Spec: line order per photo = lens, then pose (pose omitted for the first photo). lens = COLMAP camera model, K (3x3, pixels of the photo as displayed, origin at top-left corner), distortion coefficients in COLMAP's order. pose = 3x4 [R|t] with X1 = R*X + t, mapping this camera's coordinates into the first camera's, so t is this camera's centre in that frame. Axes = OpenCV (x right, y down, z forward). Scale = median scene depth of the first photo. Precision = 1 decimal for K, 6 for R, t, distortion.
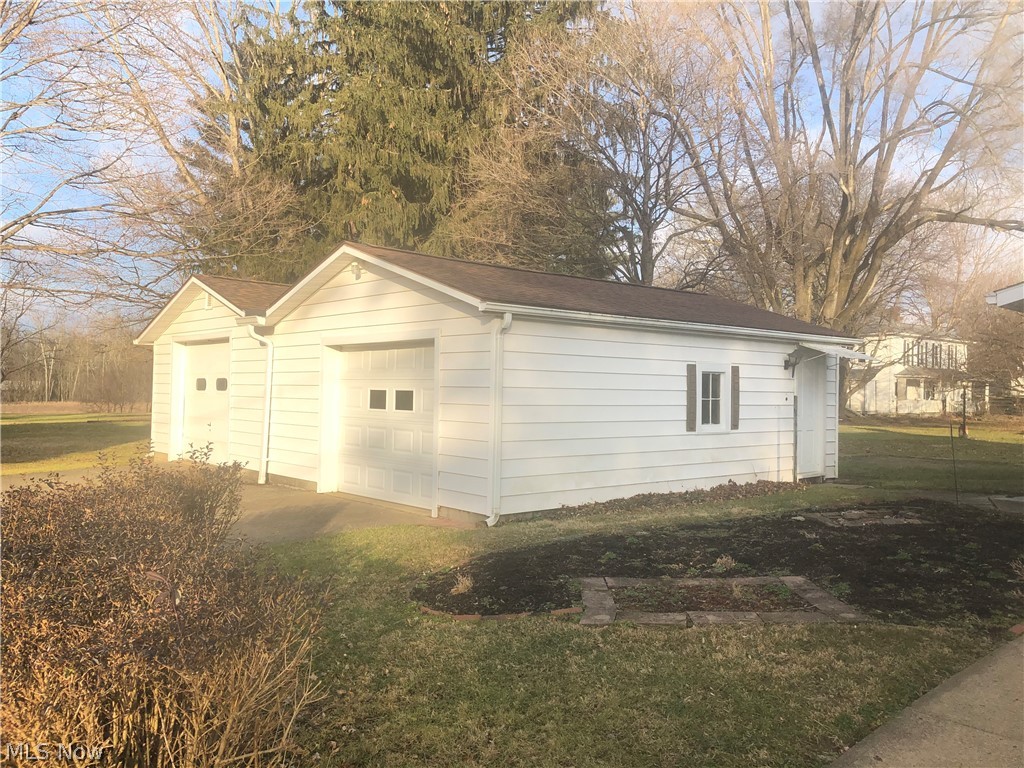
lens RADIAL K [[836.3, 0, 512.0], [0, 836.3, 384.0], [0, 0, 1]] dist [0.028093, -0.010283]
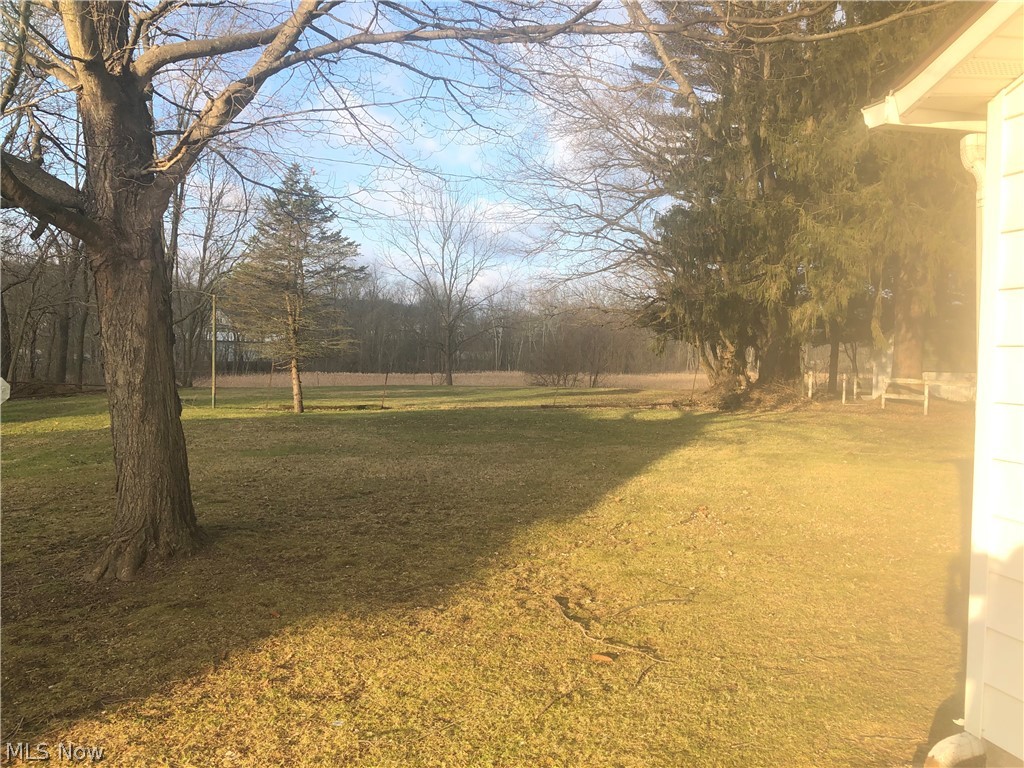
lens RADIAL K [[836.3, 0, 512.0], [0, 836.3, 384.0], [0, 0, 1]] dist [0.028093, -0.010283]
pose [[0.883506, 0.008003, -0.468351, -0.076468], [0.010119, 0.999295, 0.036164, -0.000249], [0.468310, -0.036691, 0.882802, 0.142301]]
